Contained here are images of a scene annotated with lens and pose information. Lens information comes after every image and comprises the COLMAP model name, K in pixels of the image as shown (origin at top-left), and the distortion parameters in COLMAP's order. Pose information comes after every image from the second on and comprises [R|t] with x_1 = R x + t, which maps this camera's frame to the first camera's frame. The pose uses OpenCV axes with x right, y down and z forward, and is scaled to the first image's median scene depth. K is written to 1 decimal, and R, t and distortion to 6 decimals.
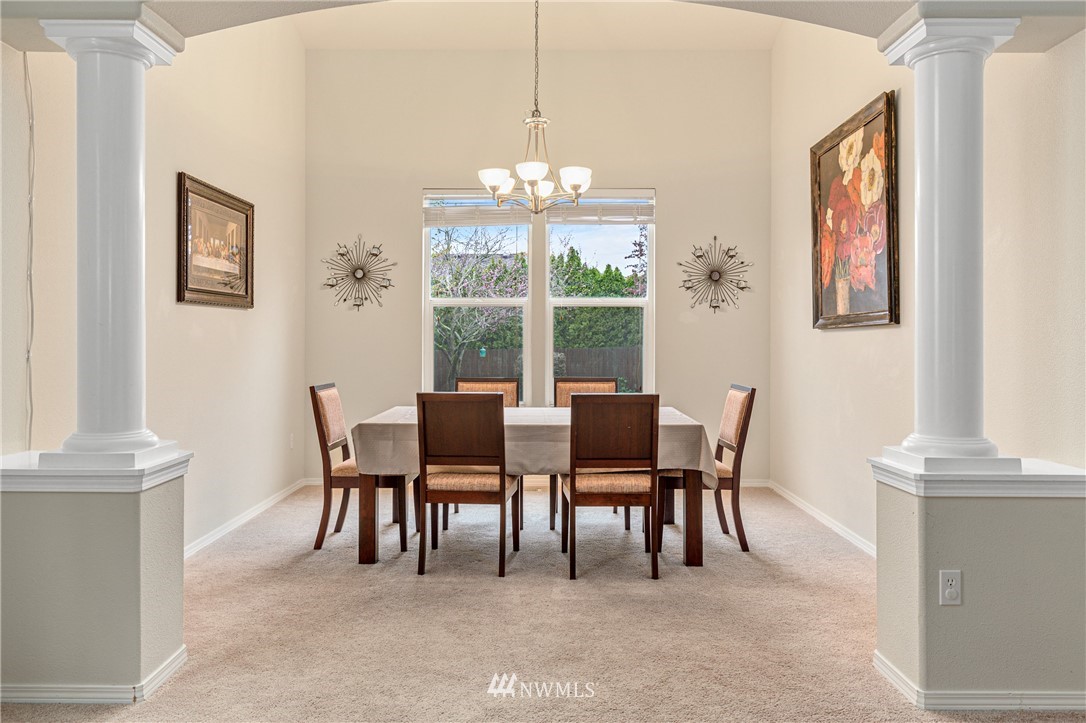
lens RADIAL K [[800.3, 0, 543.4], [0, 800.3, 342.1], [0, 0, 1]] dist [-0.000760, -0.000279]
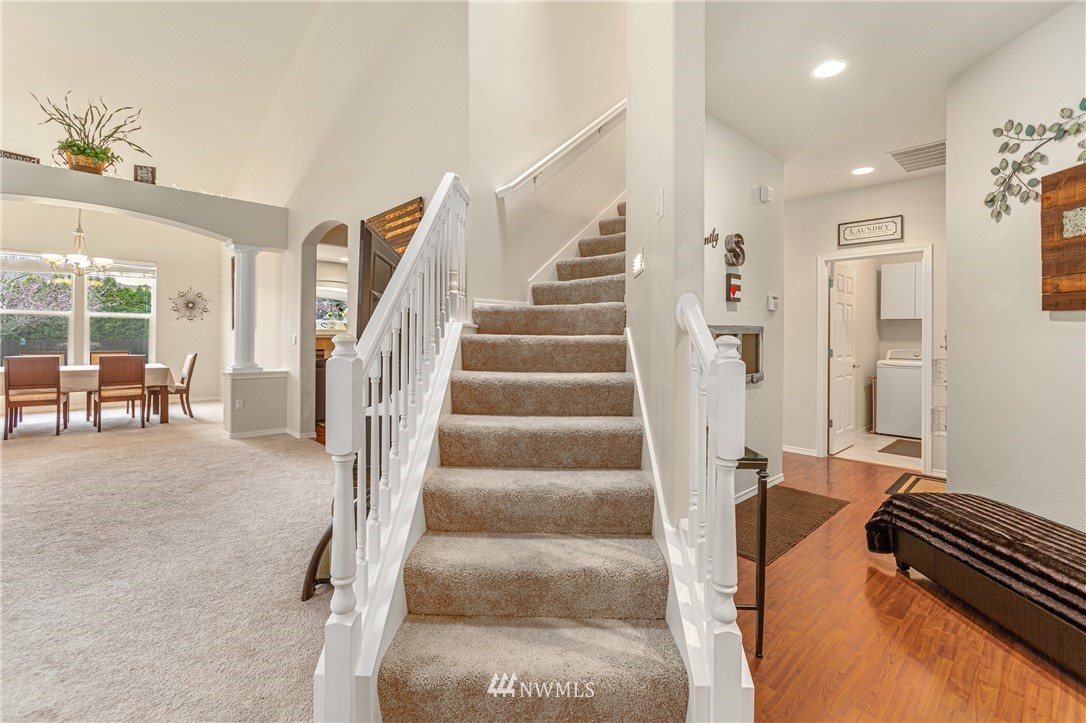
lens RADIAL K [[488.9, 0, 537.8], [0, 488.9, 337.6], [0, 0, 1]] dist [-0.000048, 0.001443]
pose [[0.730032, 0.006255, 0.683384, -0.007467], [-0.006550, 0.999976, -0.002156, 0.003620], [-0.683381, -0.002902, 0.730056, -0.880559]]
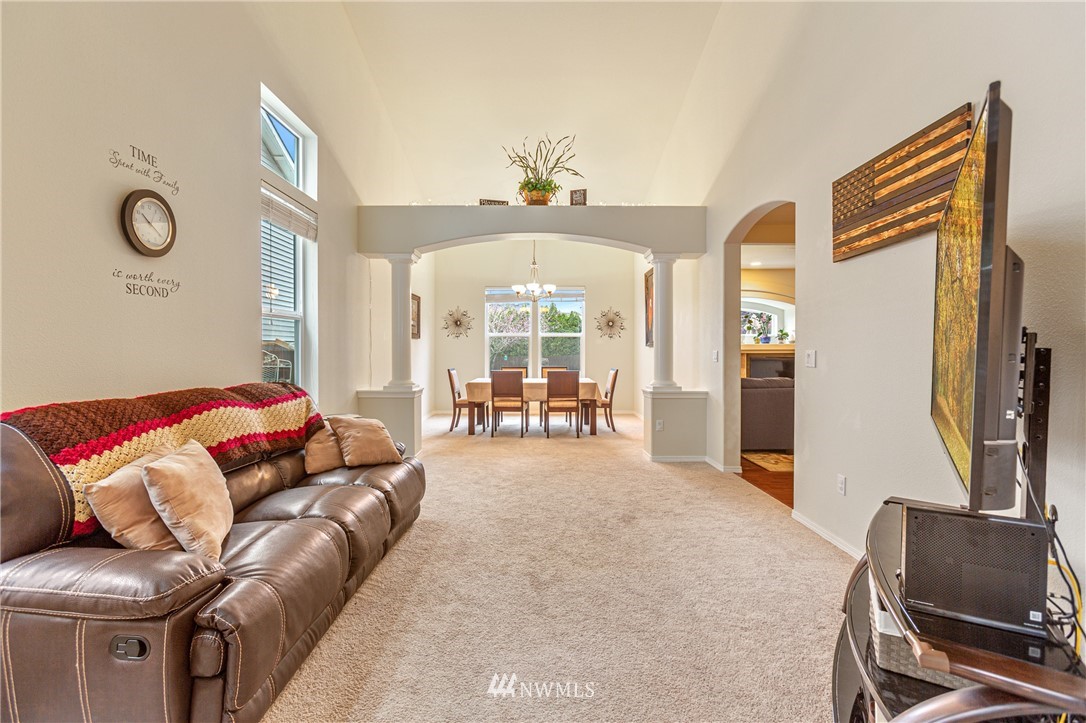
lens RADIAL K [[487.5, 0, 546.3], [0, 487.5, 353.3], [0, 0, 1]] dist [0.000800, 0.000565]
pose [[0.999825, -0.001703, 0.018618, 0.000042], [0.001684, 0.999998, 0.001025, 0.002916], [-0.018619, -0.000993, 0.999826, -0.596472]]
